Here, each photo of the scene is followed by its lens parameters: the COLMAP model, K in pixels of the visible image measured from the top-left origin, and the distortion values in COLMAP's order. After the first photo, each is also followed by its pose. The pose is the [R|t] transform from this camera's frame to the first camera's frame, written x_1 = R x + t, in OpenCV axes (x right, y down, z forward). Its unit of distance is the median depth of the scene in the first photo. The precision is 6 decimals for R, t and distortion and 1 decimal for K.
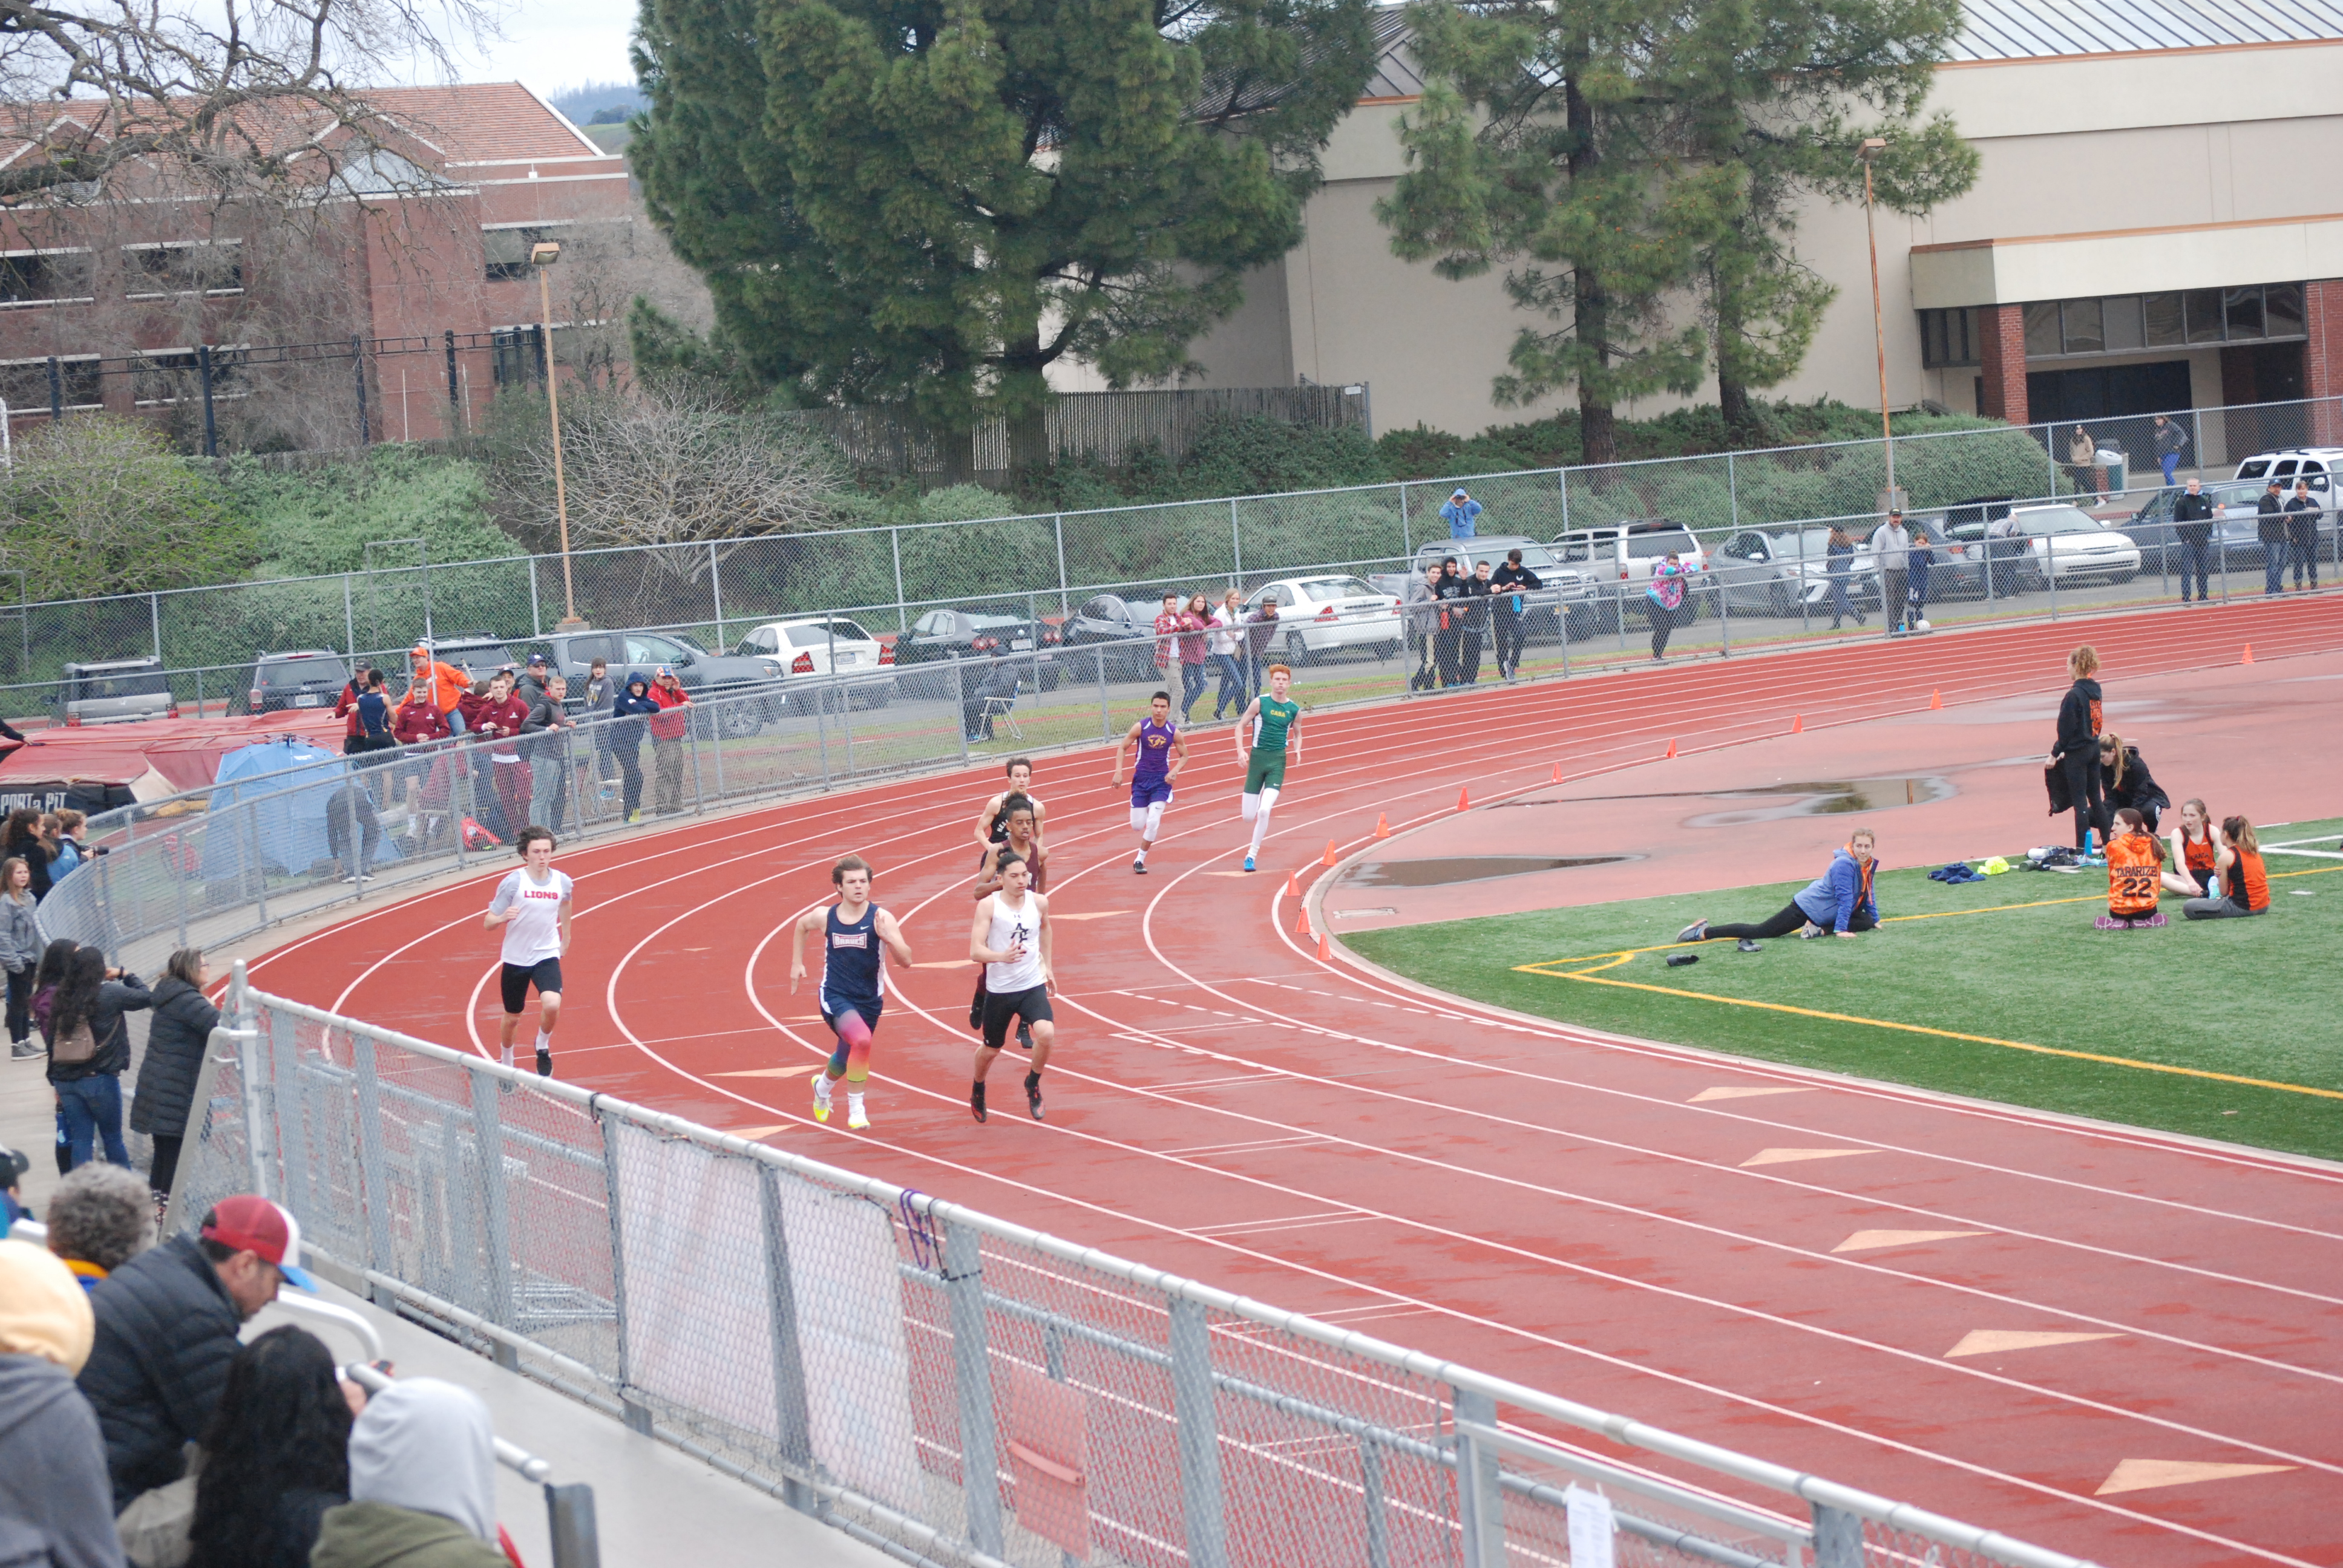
lens RADIAL K [[6708.4, 0, 1171.5], [0, 6708.4, 784.0], [0, 0, 1]] dist [-0.059153, 1.821110]
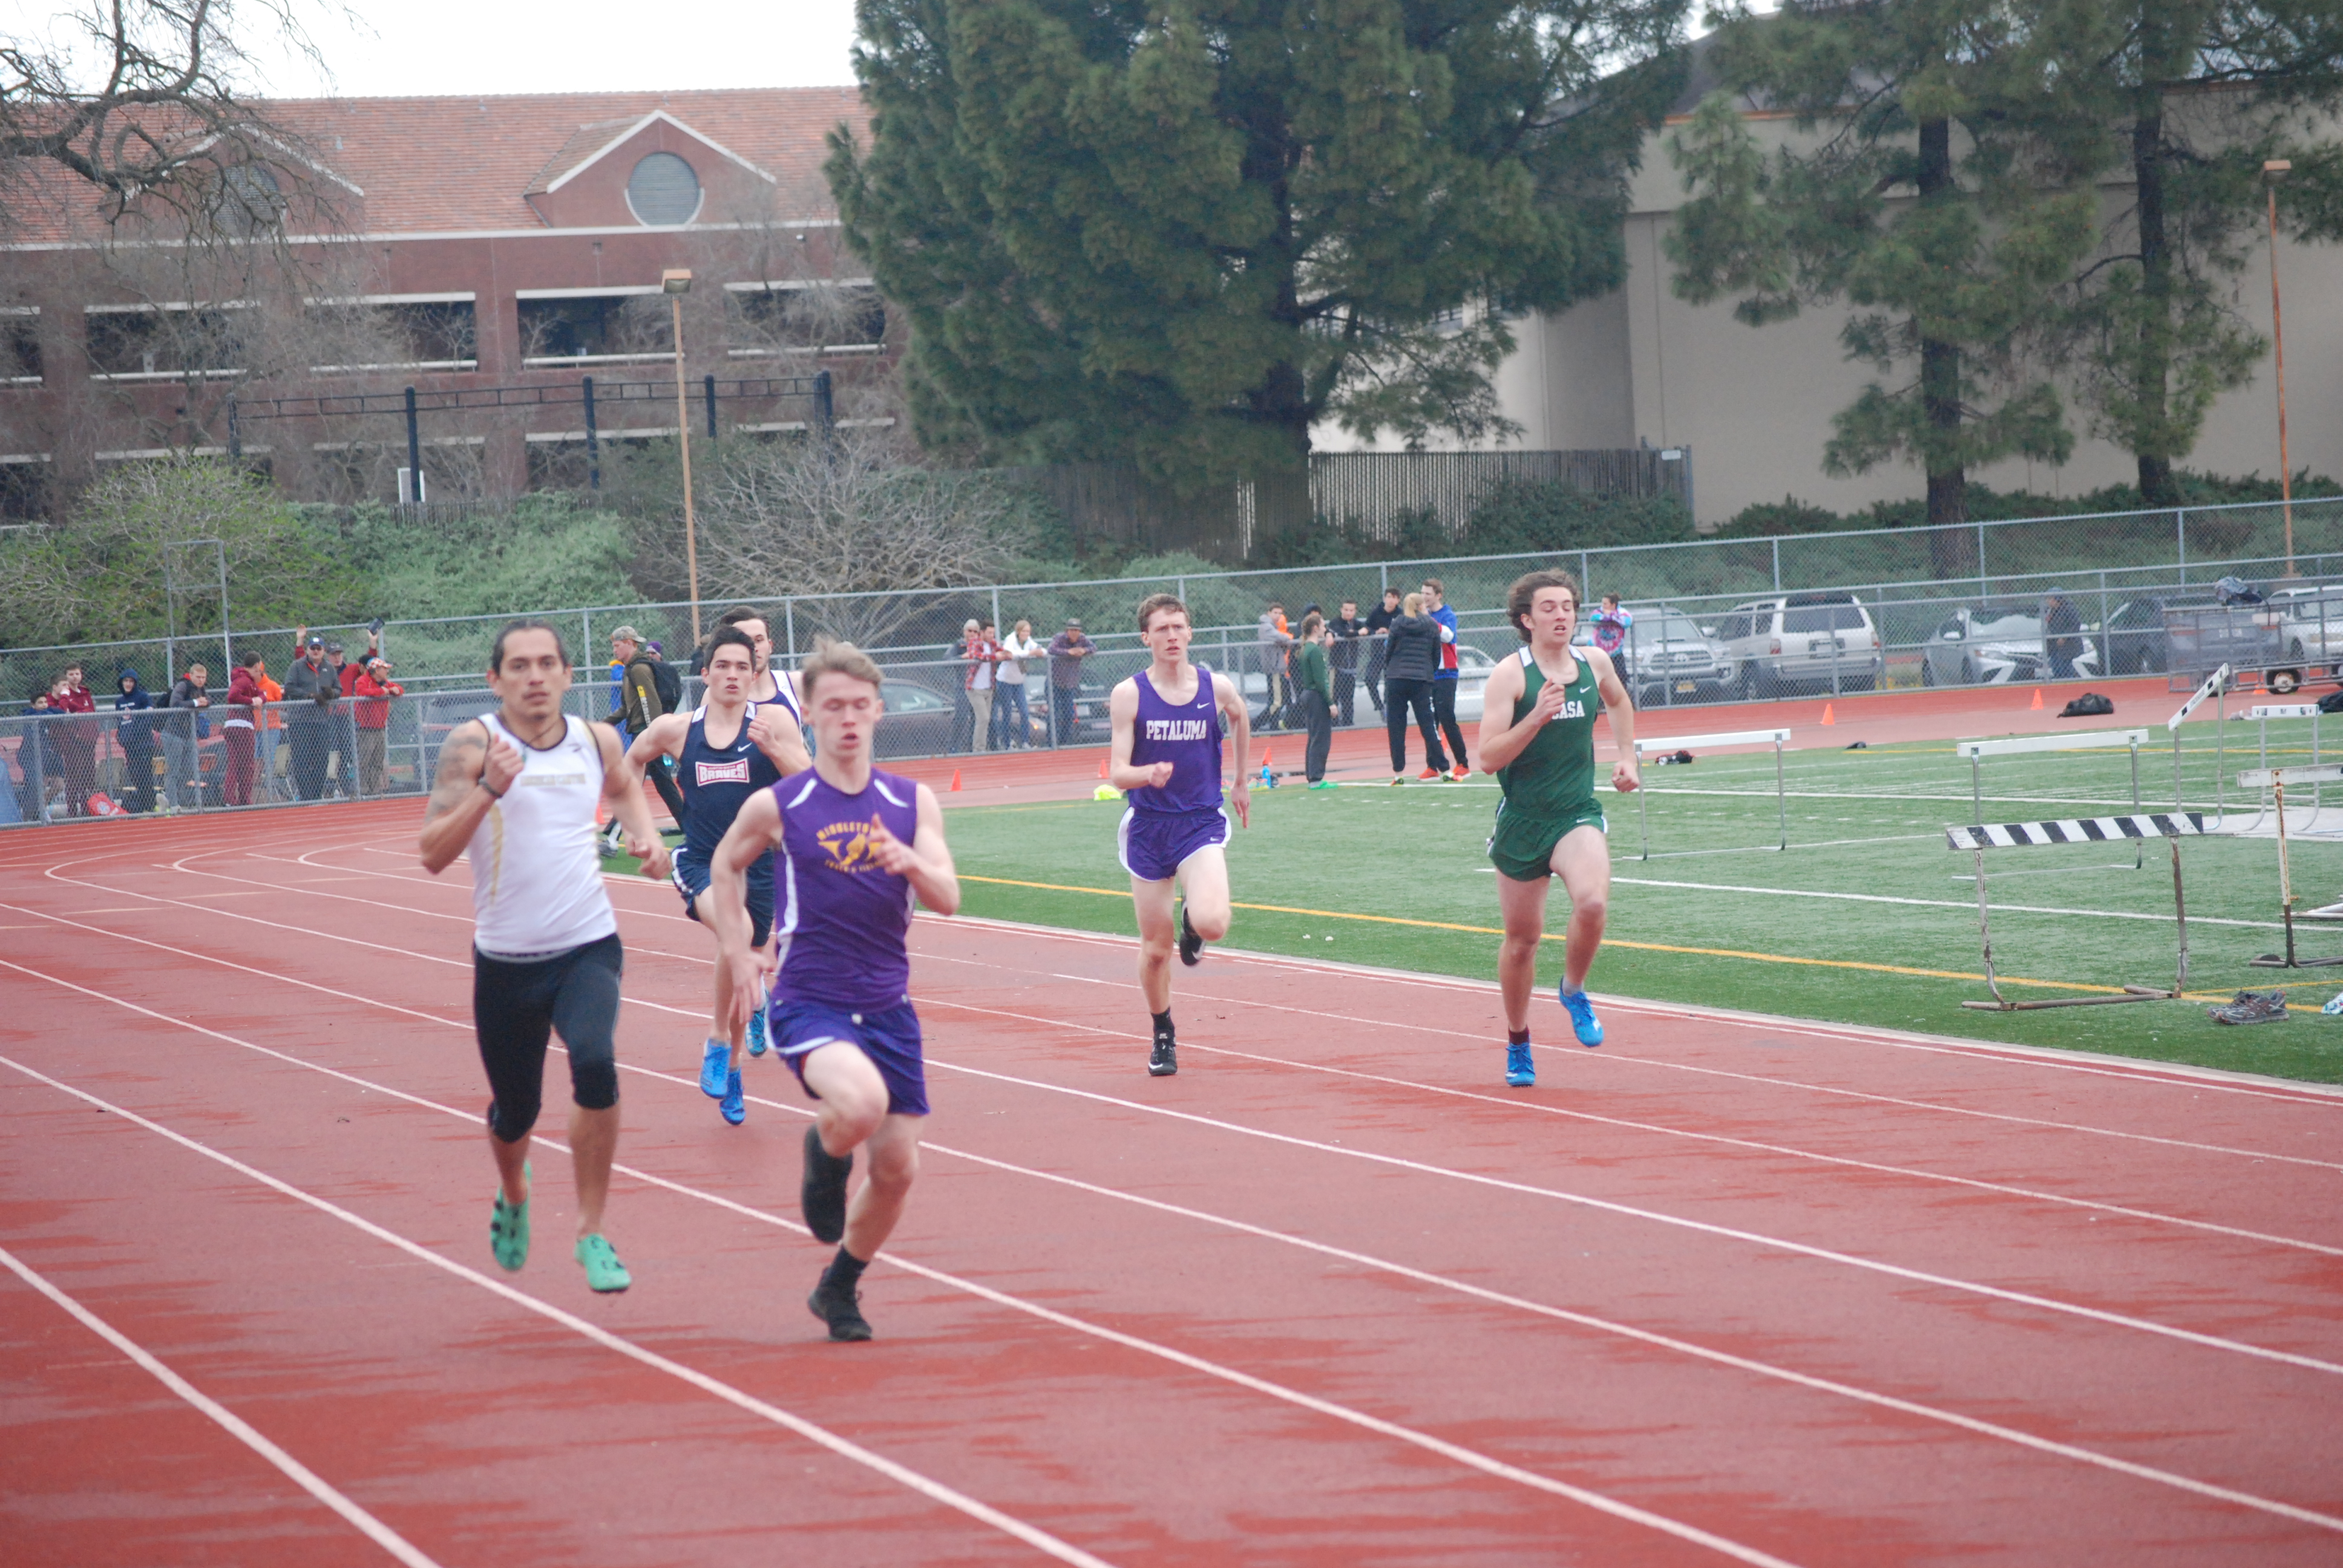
lens RADIAL K [[10511.2, 0, 1171.5], [0, 10511.2, 784.0], [0, 0, 1]] dist [1.226326, 7.705112]
pose [[0.986827, 0.019954, -0.160545, 0.192900], [-0.025651, 0.999110, -0.033489, 0.032388], [0.159734, 0.037166, 0.986460, -0.366135]]
